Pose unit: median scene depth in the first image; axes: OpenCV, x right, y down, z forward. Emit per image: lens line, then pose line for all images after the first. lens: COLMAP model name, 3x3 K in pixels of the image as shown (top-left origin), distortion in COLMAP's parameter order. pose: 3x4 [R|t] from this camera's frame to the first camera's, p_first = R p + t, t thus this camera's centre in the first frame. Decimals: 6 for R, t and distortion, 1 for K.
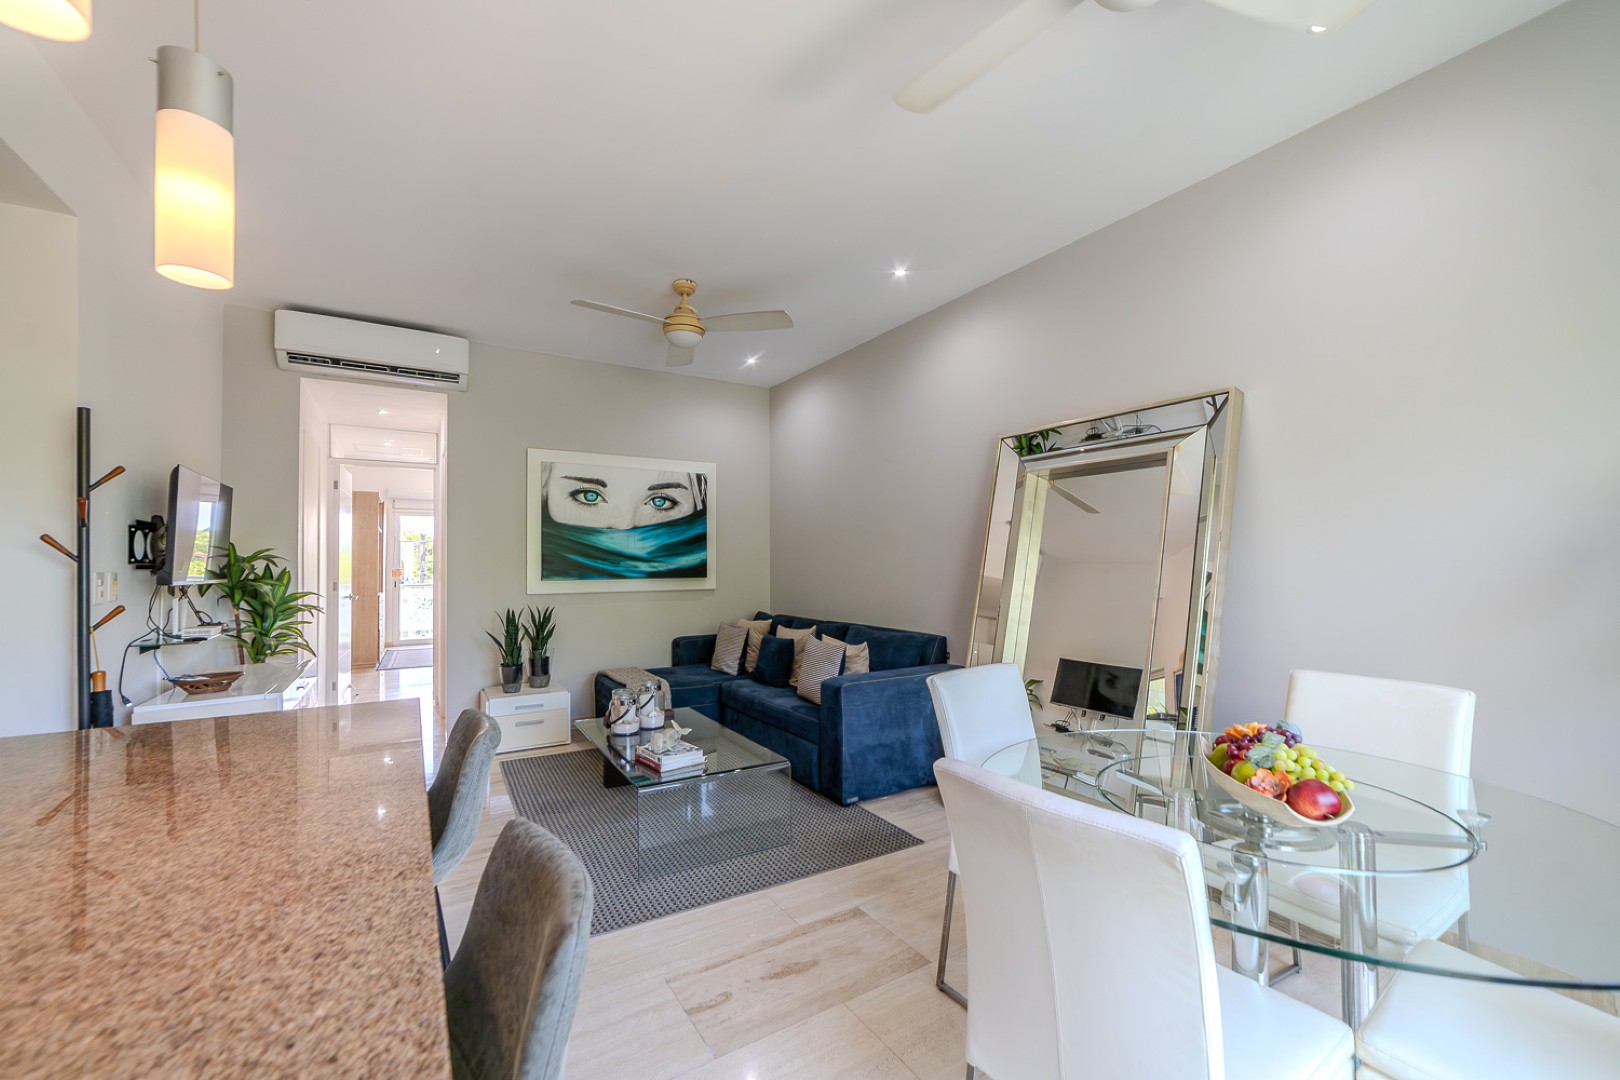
lens RADIAL K [[635.2, 0, 806.4], [0, 635.2, 553.3], [0, 0, 1]] dist [-0.022709, -0.000412]
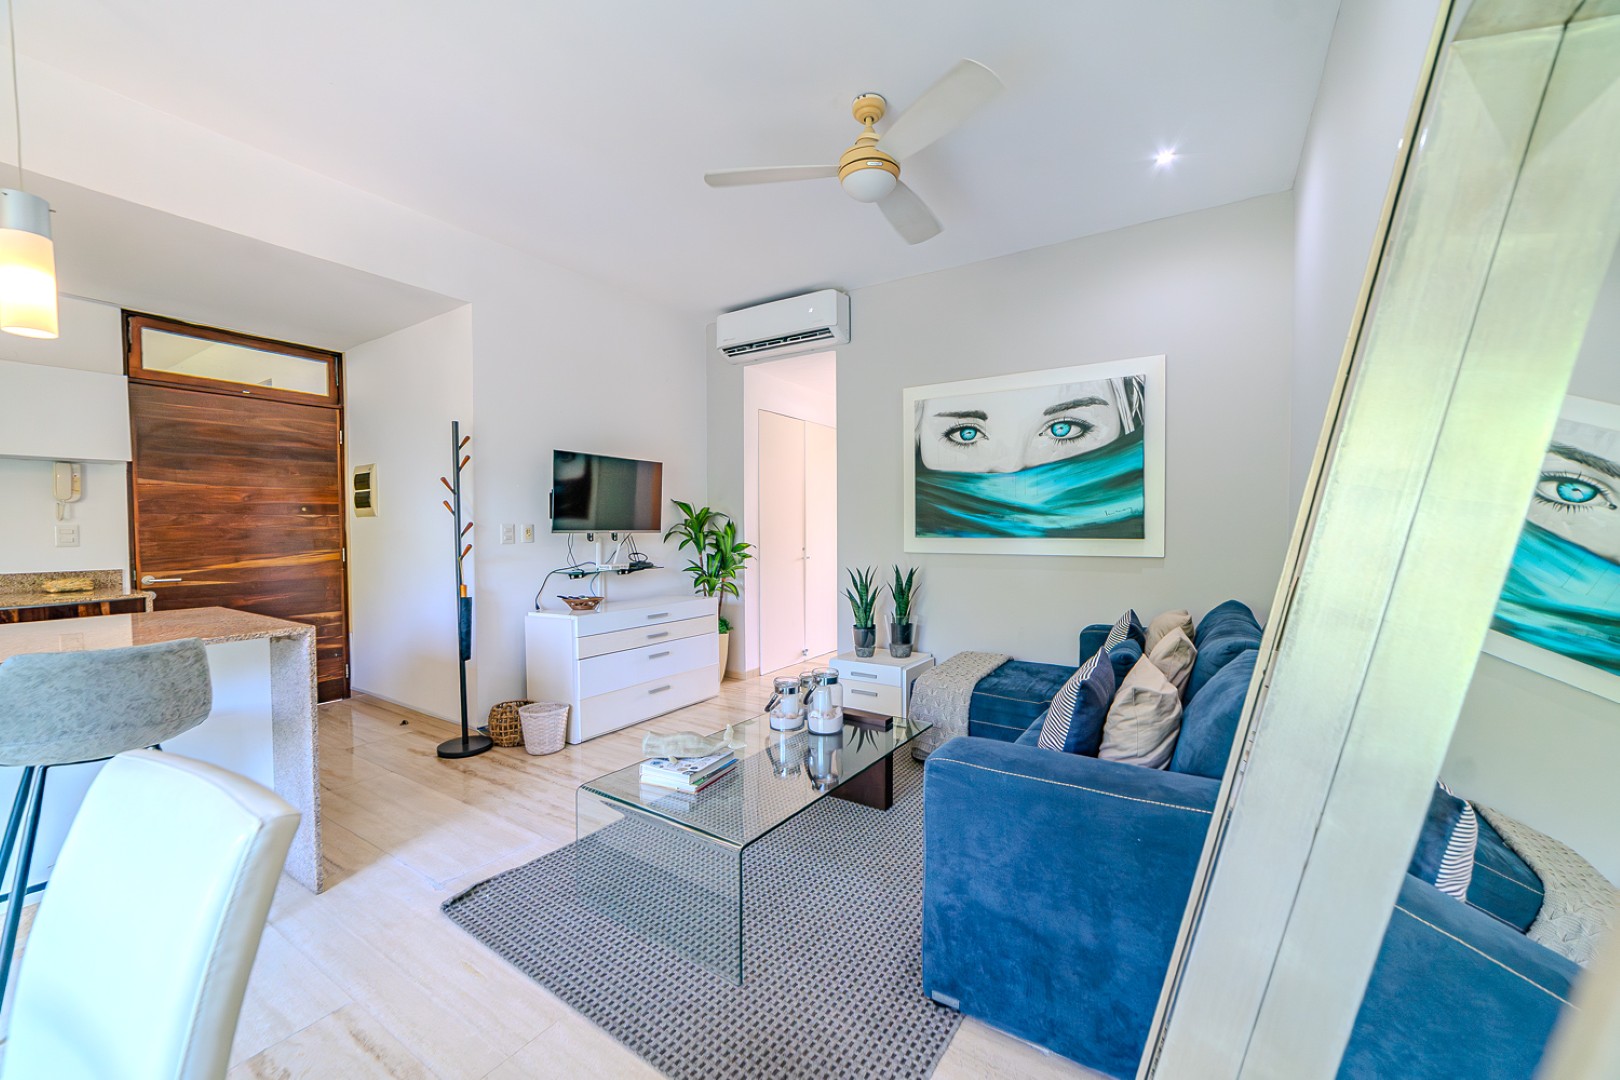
lens RADIAL K [[635.2, 0, 805.6], [0, 635.2, 533.5], [0, 0, 1]] dist [-0.022709, -0.000412]
pose [[0.430111, 0.013769, -0.902671, 0.295349], [0.016076, 0.999608, 0.022907, 0.014577], [0.902633, -0.024364, 0.429722, 0.462051]]
